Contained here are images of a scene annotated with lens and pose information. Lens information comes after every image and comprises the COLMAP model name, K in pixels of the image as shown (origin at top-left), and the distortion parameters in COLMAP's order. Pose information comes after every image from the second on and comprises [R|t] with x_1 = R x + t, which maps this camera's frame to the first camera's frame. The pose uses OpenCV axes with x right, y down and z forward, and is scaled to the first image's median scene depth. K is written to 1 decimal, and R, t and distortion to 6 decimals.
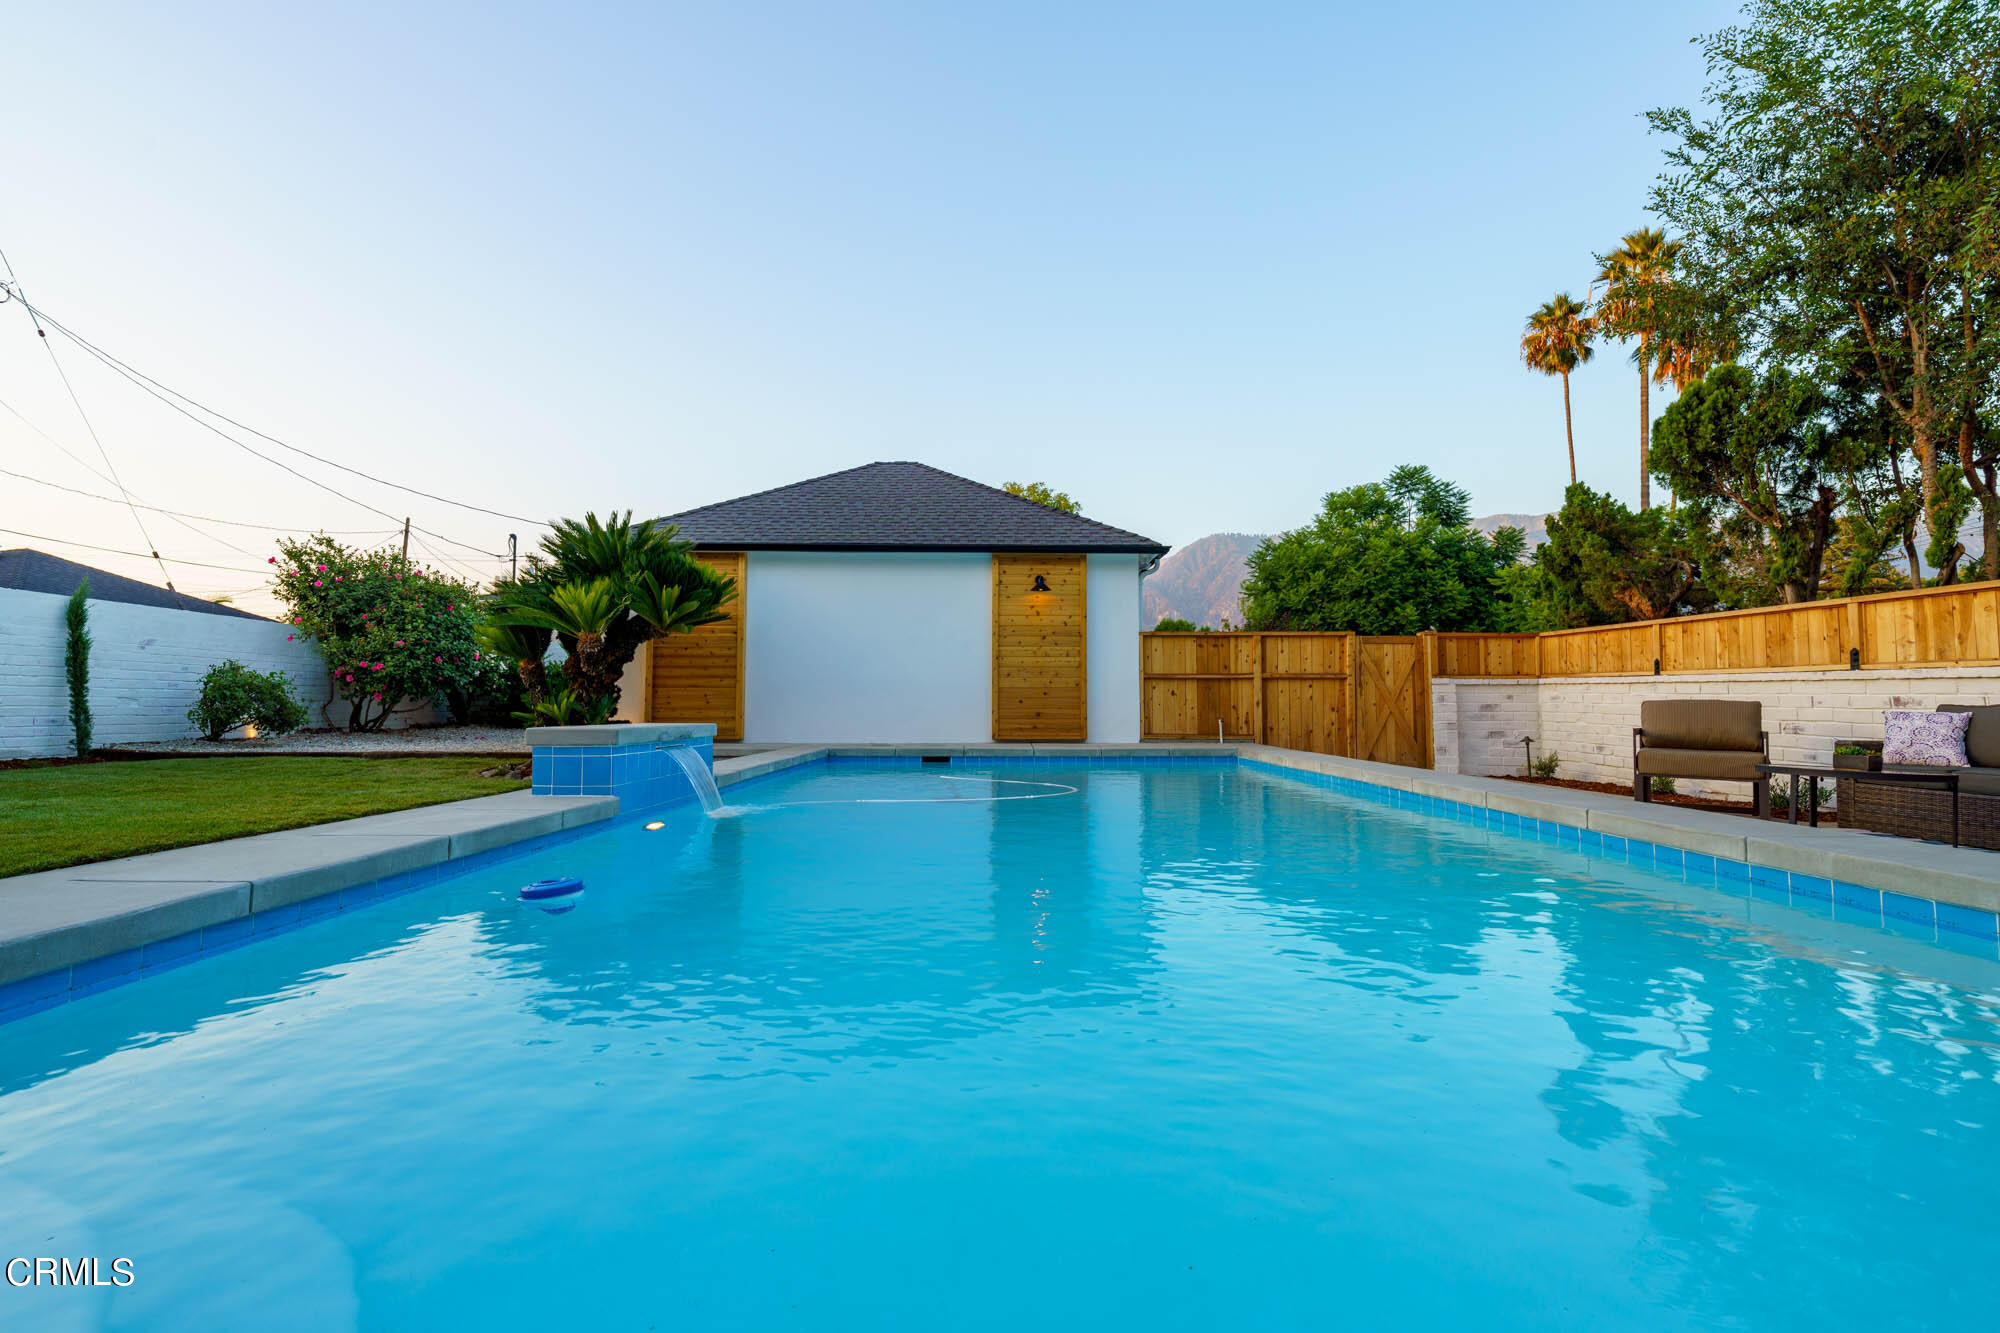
lens RADIAL K [[884.3, 0, 1000.0], [0, 884.3, 666.5], [0, 0, 1]] dist [0.000232, 0.000253]
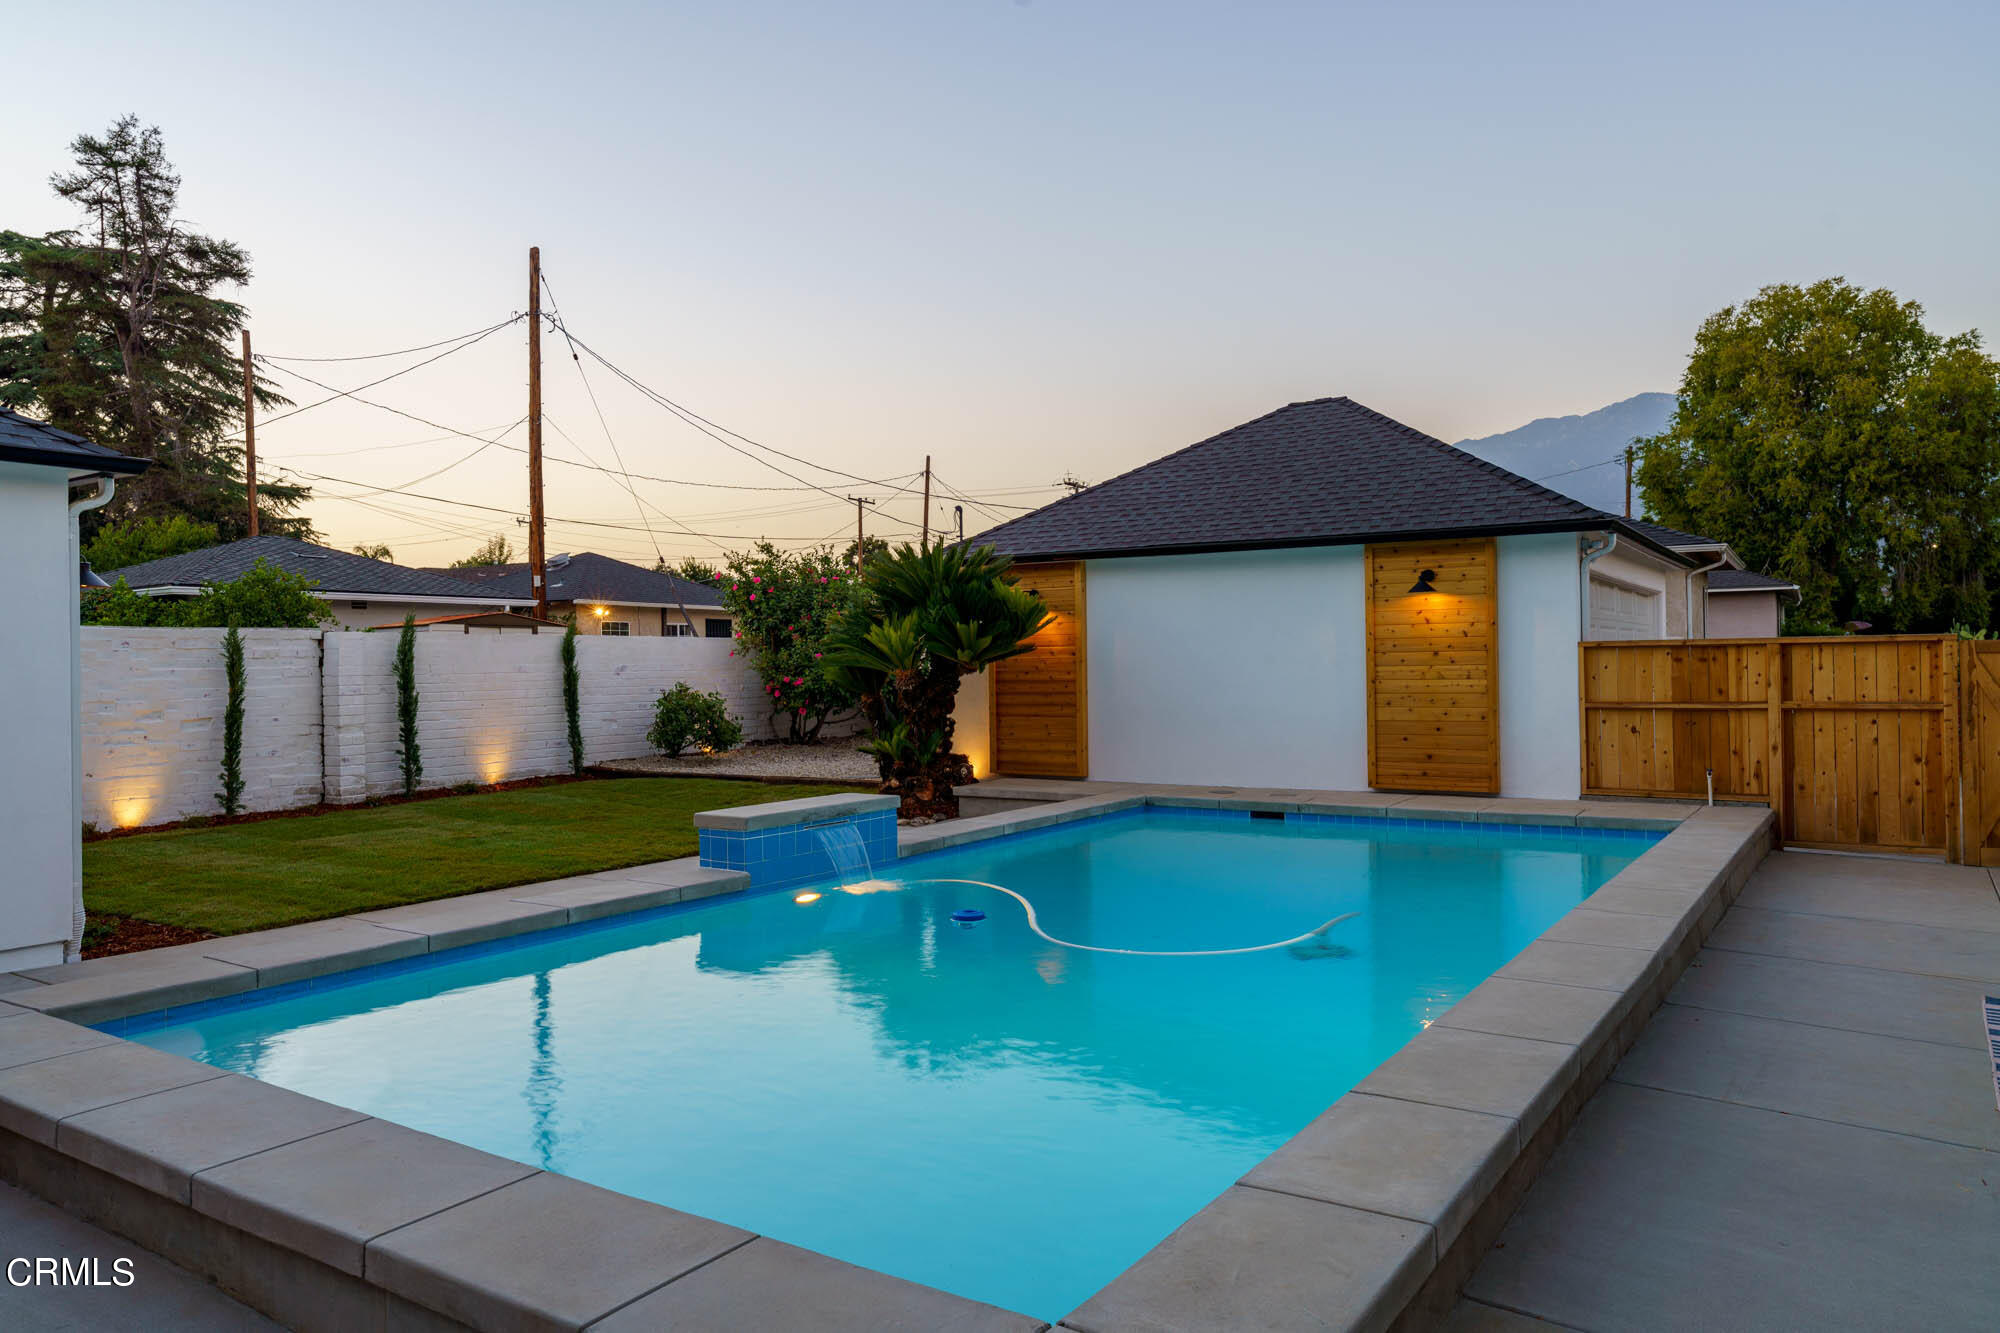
lens RADIAL K [[1352.8, 0, 1000.0], [0, 1352.8, 666.5], [0, 0, 1]] dist [0.007194, 0.001811]
pose [[0.833160, -0.010714, -0.552928, 0.370970], [0.040660, 0.998293, 0.041923, -0.083870], [0.551535, -0.057411, 0.832174, -0.146008]]
